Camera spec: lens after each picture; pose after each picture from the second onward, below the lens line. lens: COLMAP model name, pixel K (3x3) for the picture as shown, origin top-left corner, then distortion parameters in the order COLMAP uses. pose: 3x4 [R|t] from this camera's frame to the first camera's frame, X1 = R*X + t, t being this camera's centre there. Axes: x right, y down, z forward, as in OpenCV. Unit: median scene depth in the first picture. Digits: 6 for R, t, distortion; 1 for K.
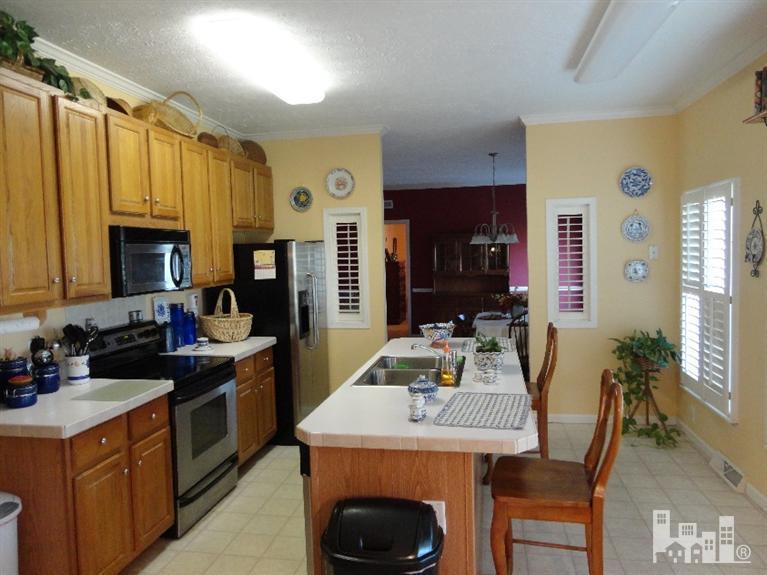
lens RADIAL K [[597.0, 0, 383.5], [0, 597.0, 287.5], [0, 0, 1]] dist [-0.009714, 0.000948]
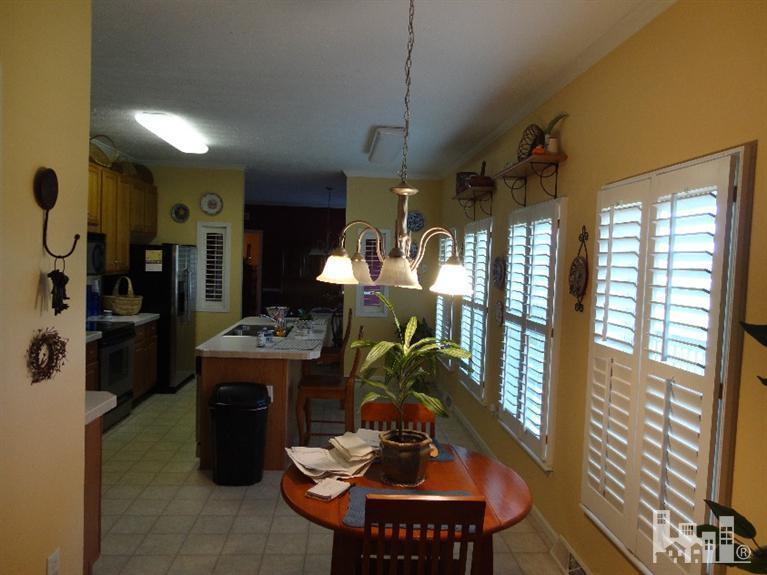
lens RADIAL K [[597.0, 0, 383.5], [0, 597.0, 287.5], [0, 0, 1]] dist [-0.009714, 0.000948]
pose [[0.968616, 0.049339, 0.243617, -0.017824], [-0.046335, 0.998763, -0.018049, 0.023705], [-0.244206, 0.006194, 0.969704, -0.462324]]
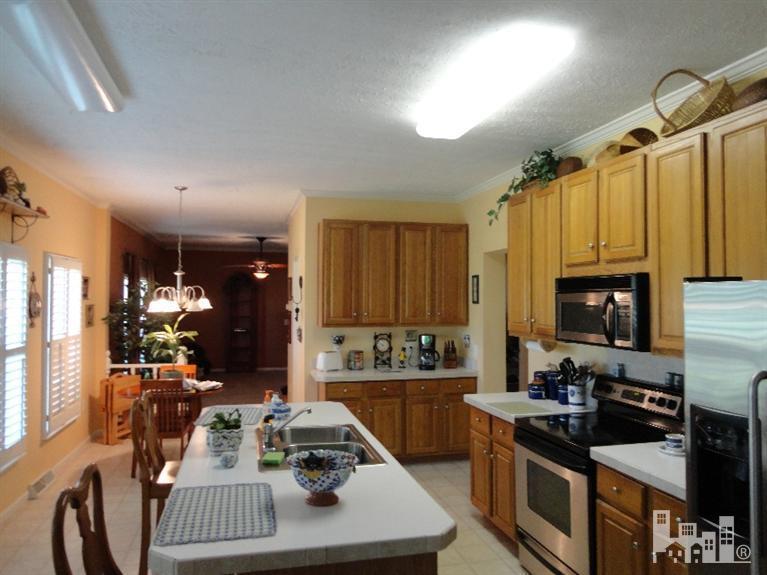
lens RADIAL K [[597.0, 0, 383.5], [0, 597.0, 287.5], [0, 0, 1]] dist [-0.009714, 0.000948]
pose [[-0.917323, 0.012001, -0.397964, 0.203697], [-0.005296, 0.999089, 0.042337, -0.083847], [0.398110, 0.040944, -0.916424, 1.213787]]
